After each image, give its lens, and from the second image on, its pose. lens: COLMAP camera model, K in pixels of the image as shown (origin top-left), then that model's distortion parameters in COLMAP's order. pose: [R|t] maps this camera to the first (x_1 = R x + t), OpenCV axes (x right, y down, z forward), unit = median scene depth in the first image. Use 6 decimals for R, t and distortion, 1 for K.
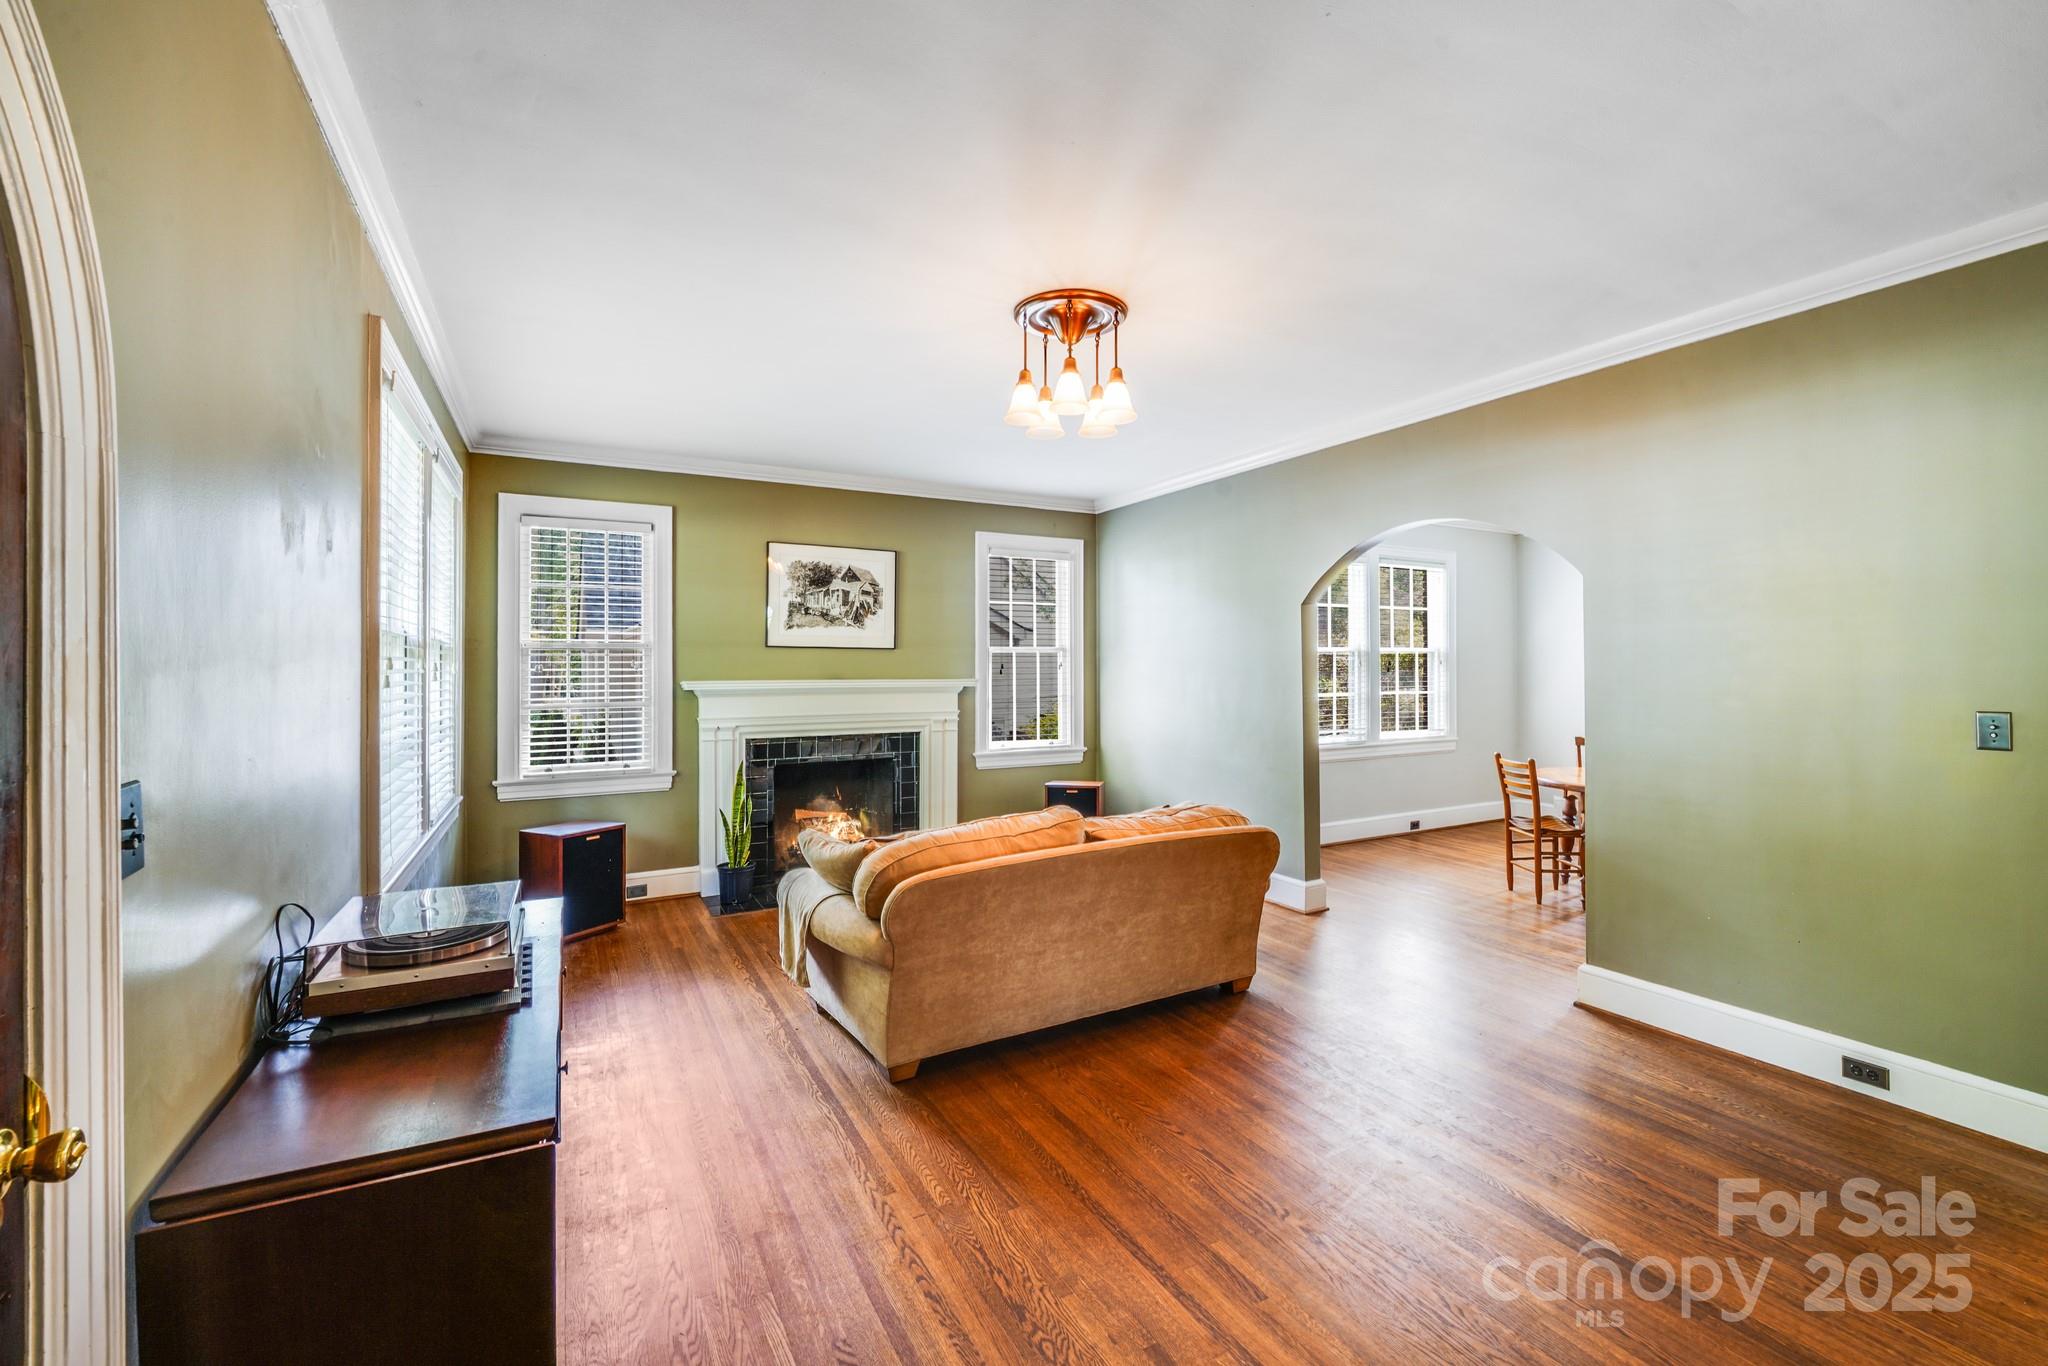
lens RADIAL K [[848.6, 0, 1016.4], [0, 848.6, 668.6], [0, 0, 1]] dist [0.000224, 0.000021]
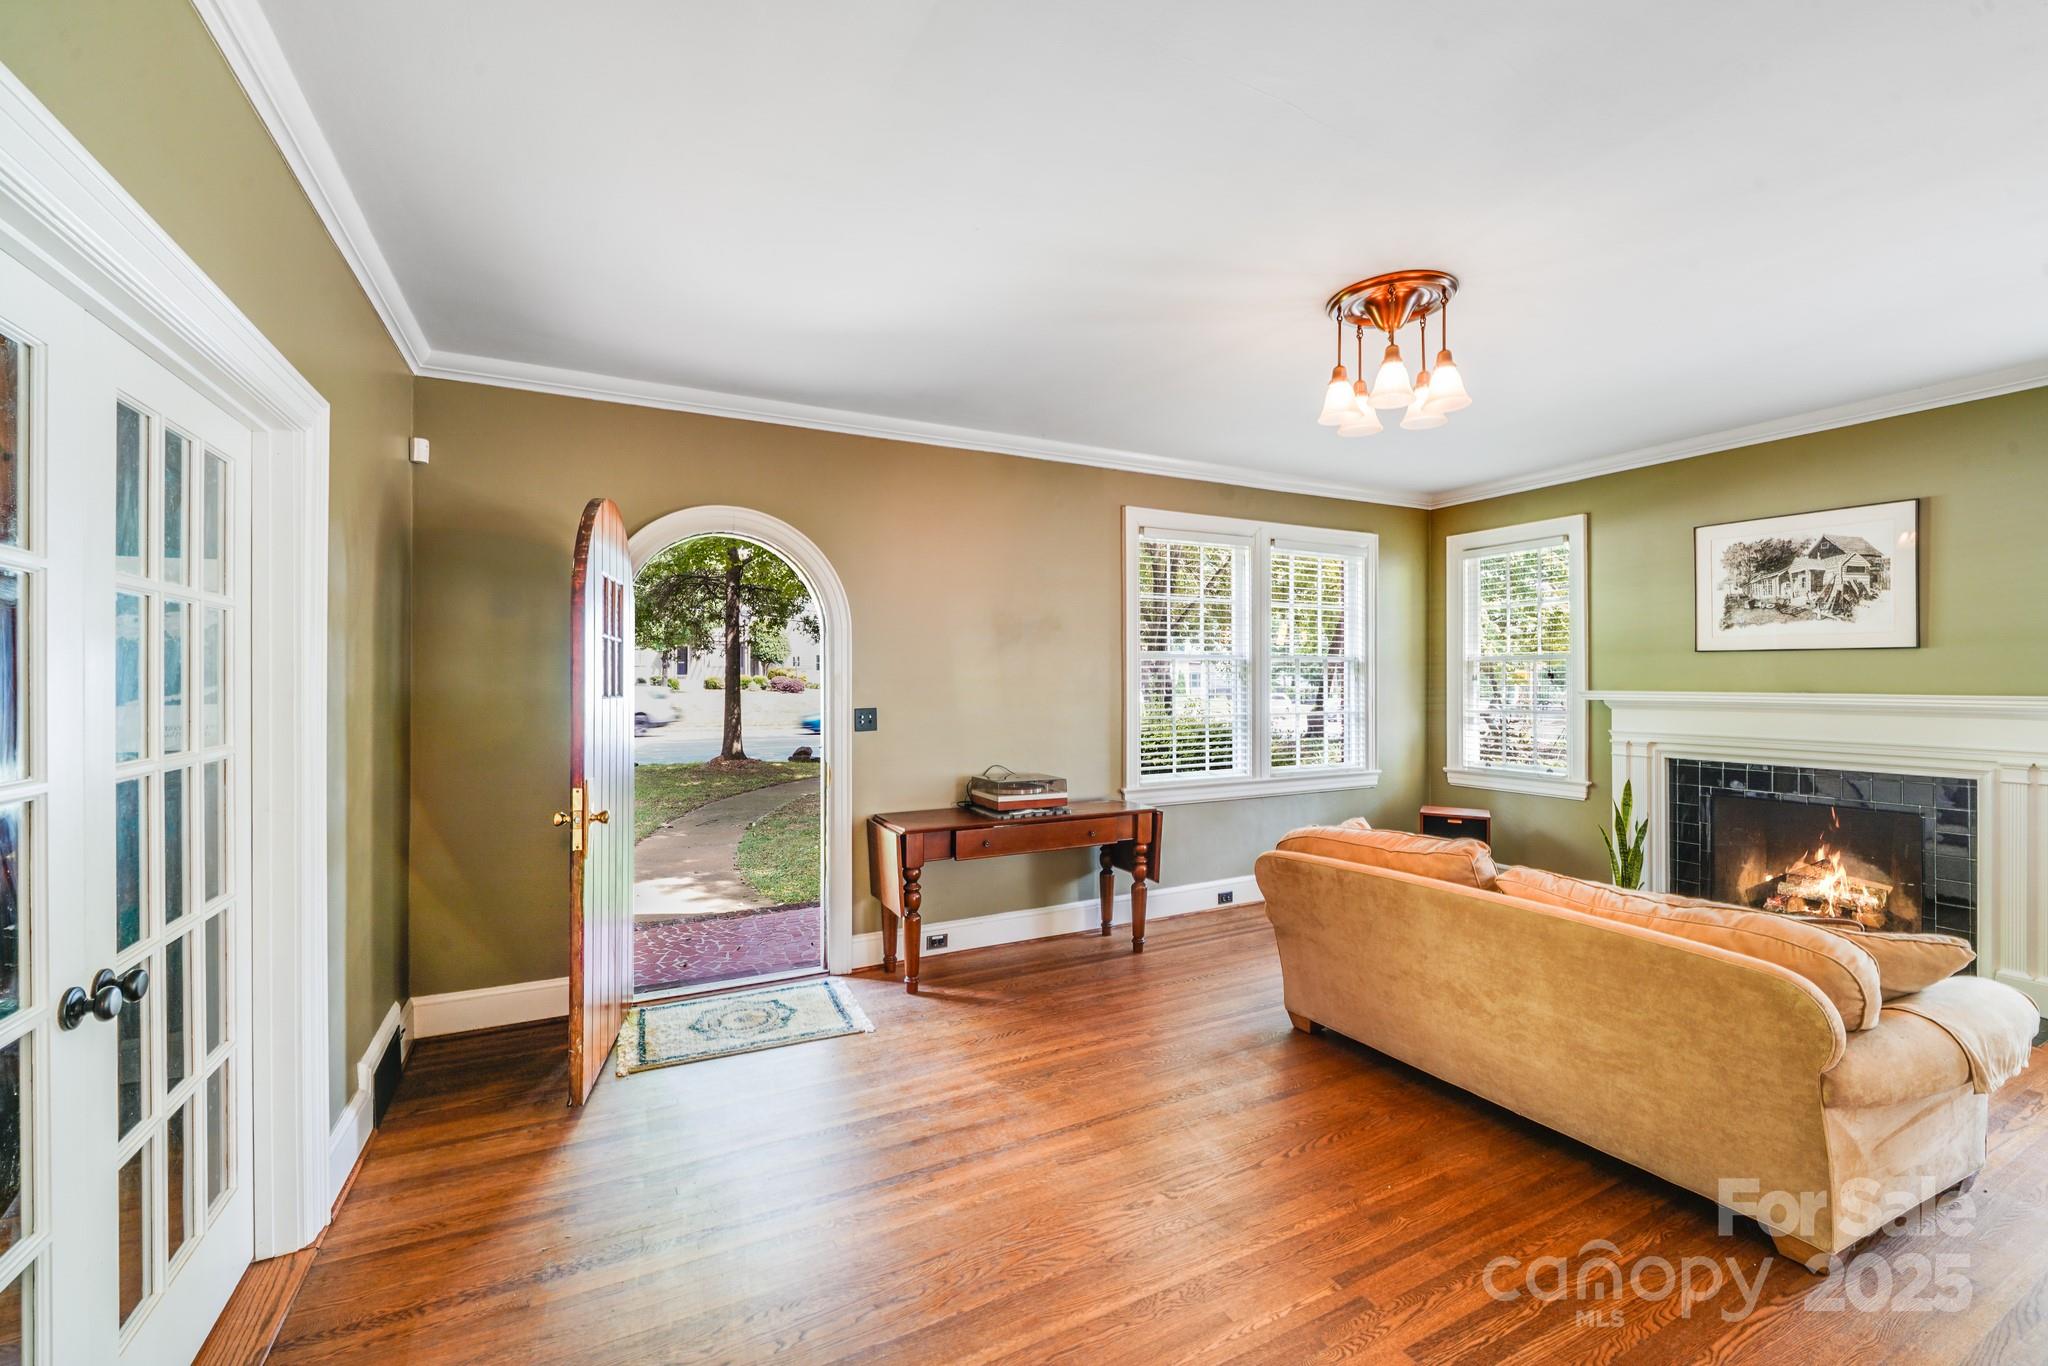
lens RADIAL K [[848.6, 0, 1021.0], [0, 848.6, 682.6], [0, 0, 1]] dist [0.000224, 0.000021]
pose [[-0.008829, 0.005230, -0.999947, 0.543594], [0.000490, 0.999986, 0.005226, -0.000032], [0.999961, -0.000444, -0.008831, 0.328841]]
